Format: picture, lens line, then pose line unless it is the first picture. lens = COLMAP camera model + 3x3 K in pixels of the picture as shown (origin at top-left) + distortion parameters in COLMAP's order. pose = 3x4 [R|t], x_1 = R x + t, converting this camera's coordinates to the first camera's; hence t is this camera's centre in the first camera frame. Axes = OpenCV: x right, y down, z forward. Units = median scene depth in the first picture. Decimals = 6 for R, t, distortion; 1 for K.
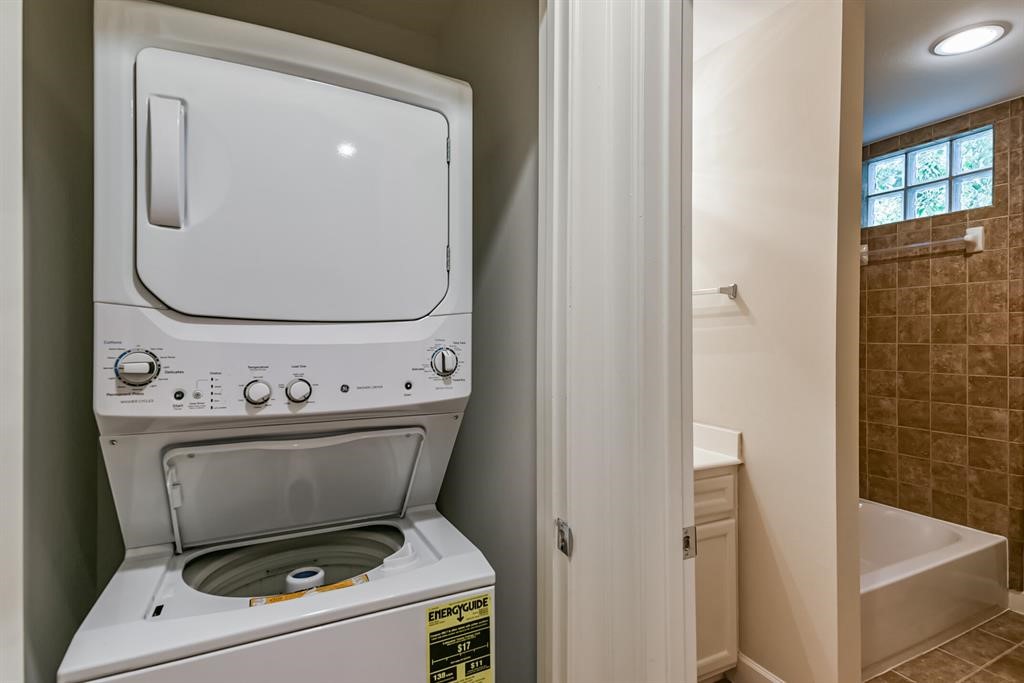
lens RADIAL K [[506.8, 0, 509.5], [0, 506.8, 336.3], [0, 0, 1]] dist [0.054484, -0.024167]
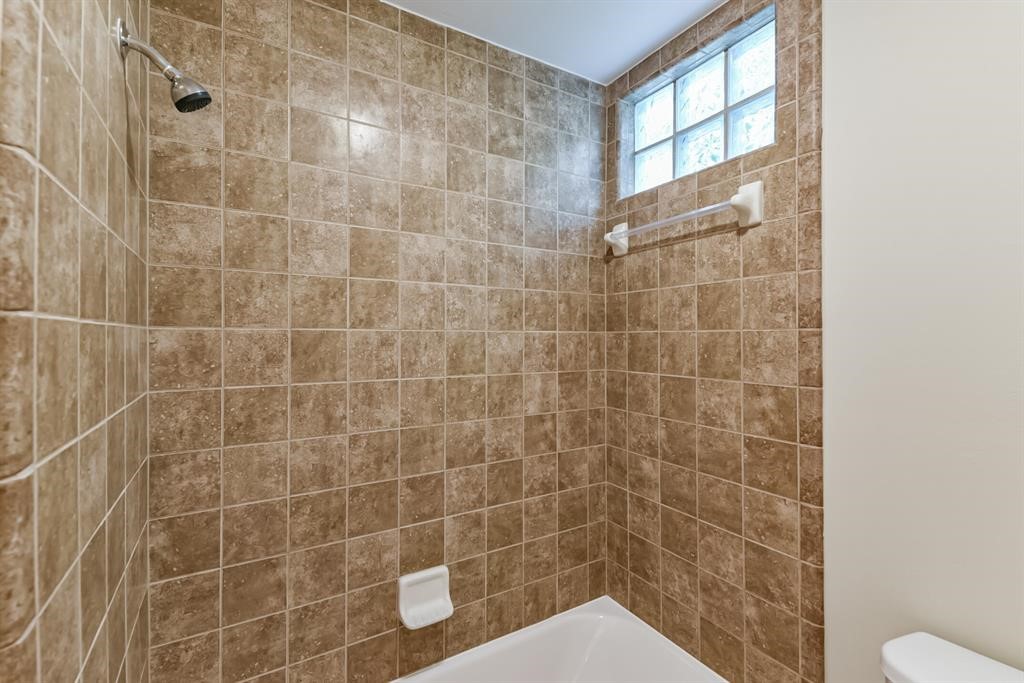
lens RADIAL K [[448.5, 0, 510.4], [0, 448.5, 335.4], [0, 0, 1]] dist [0.032547, -0.018444]
pose [[0.996919, -0.004345, 0.078313, 0.570938], [0.004595, 0.999985, -0.003016, -0.036741], [-0.078298, 0.003366, 0.996924, 0.503383]]
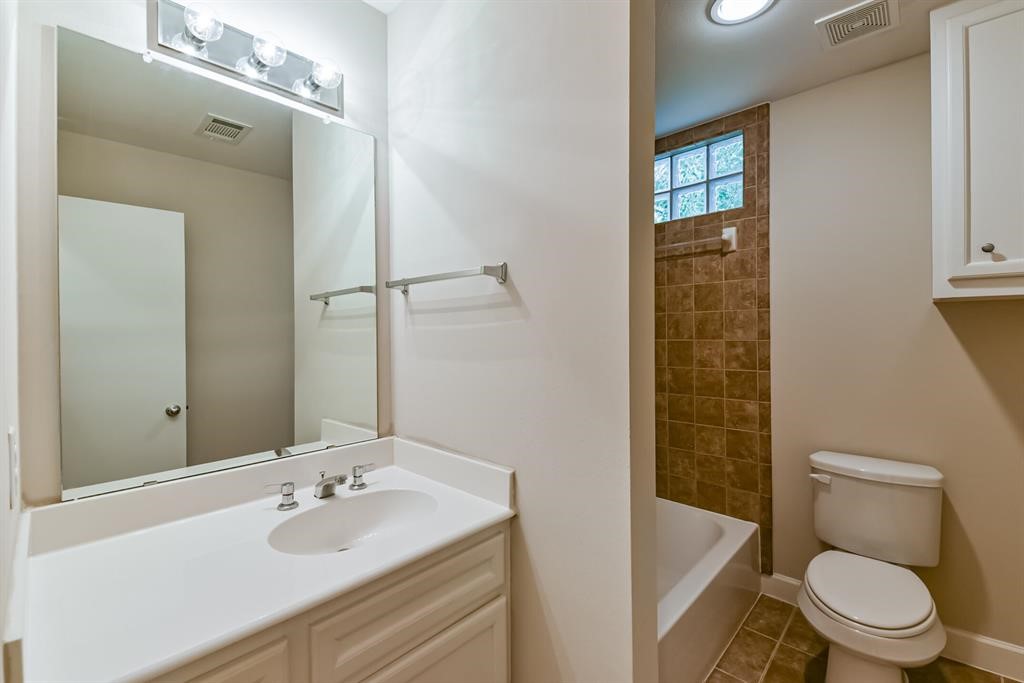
lens RADIAL K [[441.8, 0, 509.7], [0, 441.8, 336.0], [0, 0, 1]] dist [0.034717, -0.017860]
pose [[0.941133, -0.012773, 0.337795, 0.173209], [0.011989, 0.999918, 0.004408, -0.001920], [-0.337824, -0.000098, 0.941209, 0.304304]]
